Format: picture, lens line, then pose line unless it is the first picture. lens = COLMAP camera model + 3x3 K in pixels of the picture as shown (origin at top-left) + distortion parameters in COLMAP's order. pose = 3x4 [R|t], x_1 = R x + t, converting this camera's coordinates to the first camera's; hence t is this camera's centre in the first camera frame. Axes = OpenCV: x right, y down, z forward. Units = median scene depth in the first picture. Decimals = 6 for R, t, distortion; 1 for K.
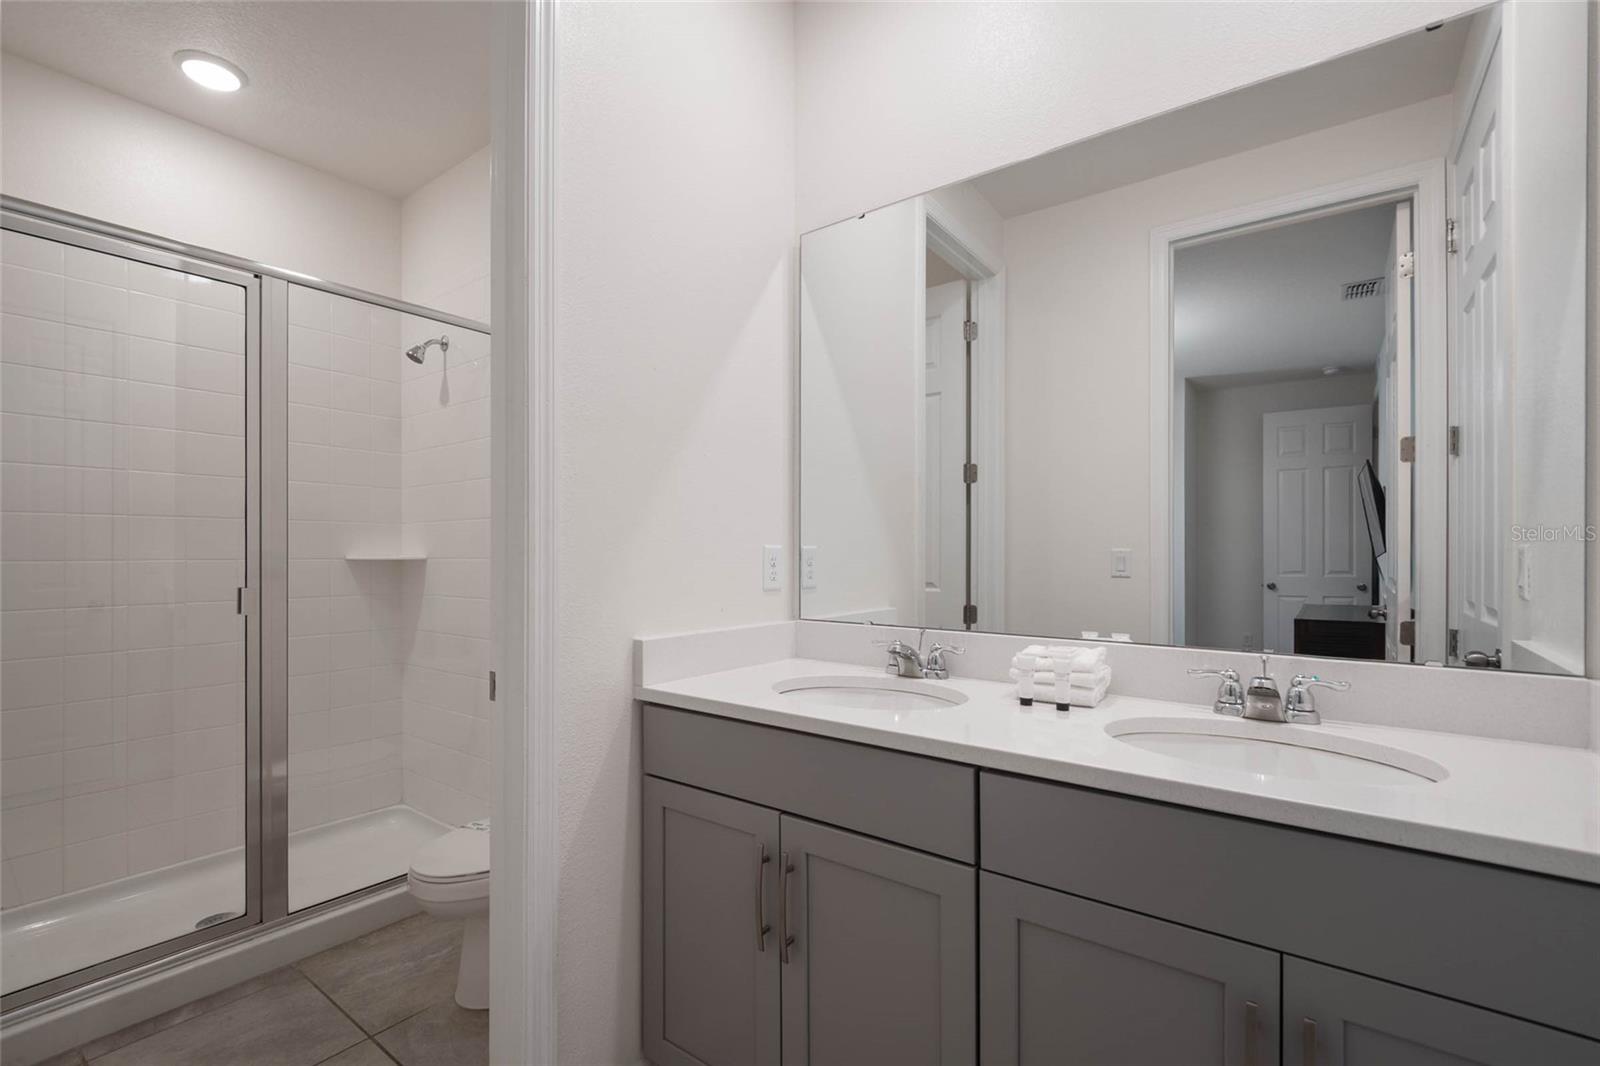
lens RADIAL K [[683.6, 0, 800.6], [0, 683.6, 556.1], [0, 0, 1]] dist [-0.002024, 0.000140]
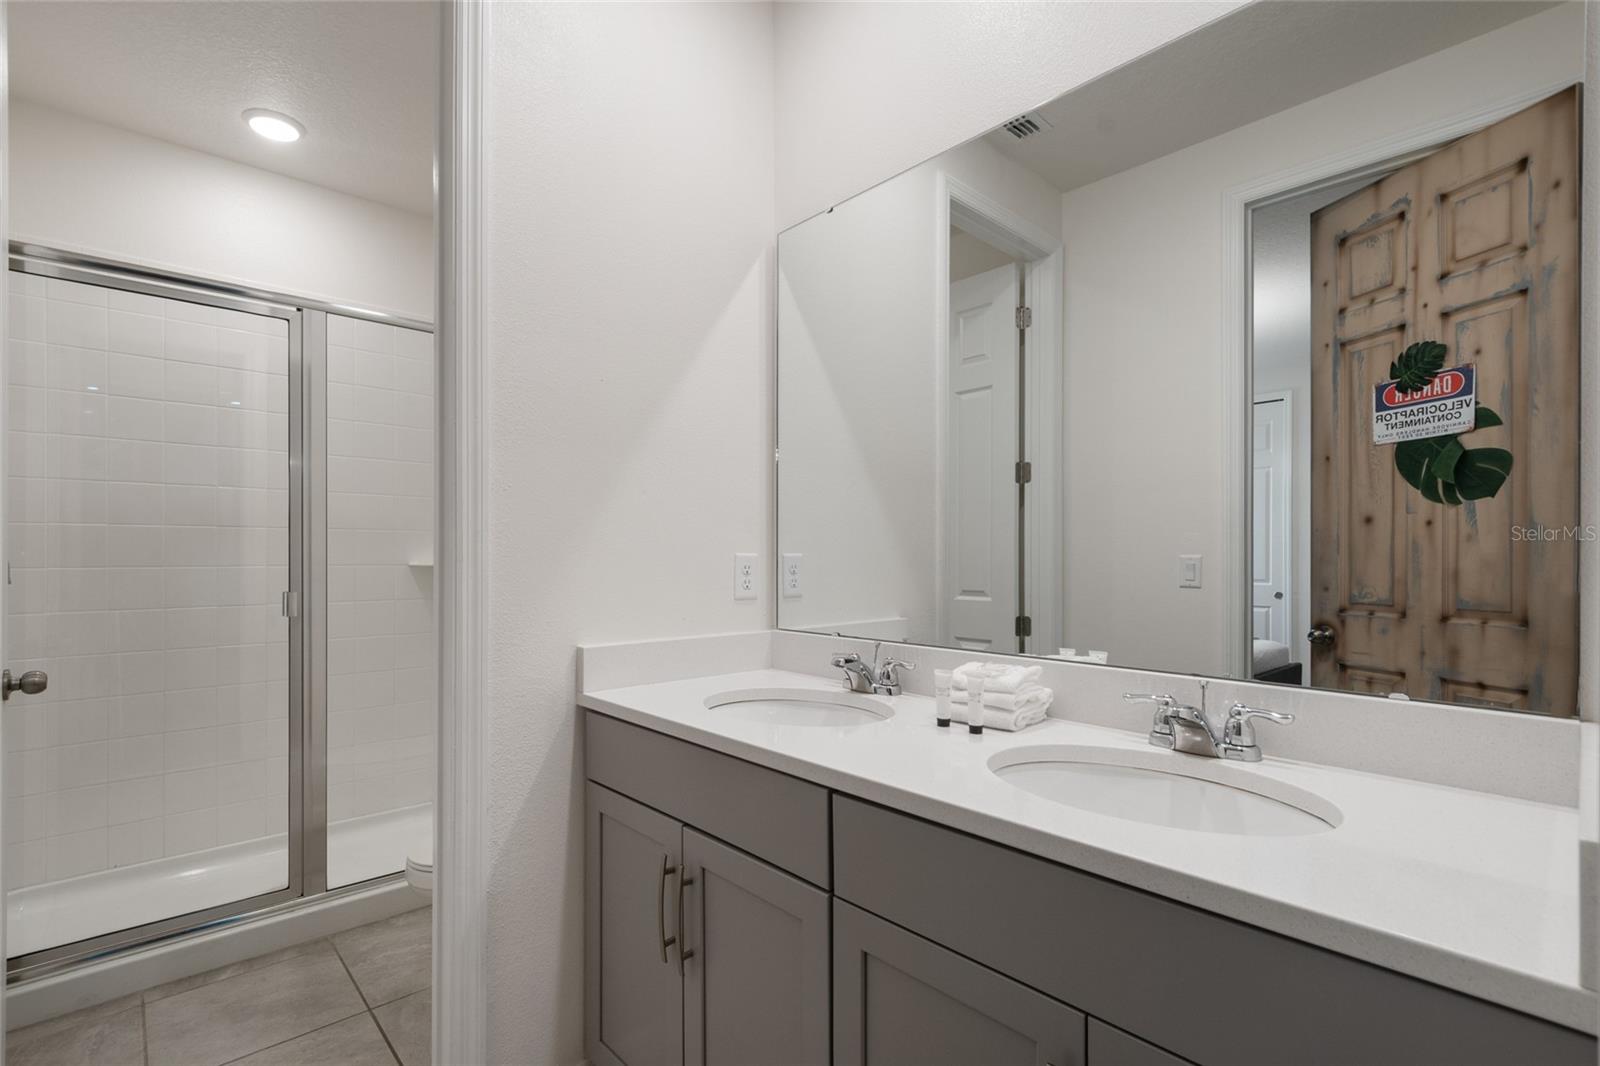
lens RADIAL K [[709.8, 0, 795.7], [0, 709.8, 561.8], [0, 0, 1]] dist [0.000181, -0.000730]
pose [[0.985352, -0.000185, -0.170533, 0.237040], [0.000529, 0.999998, 0.001974, -0.006340], [0.170532, -0.002036, 0.985350, 0.009561]]
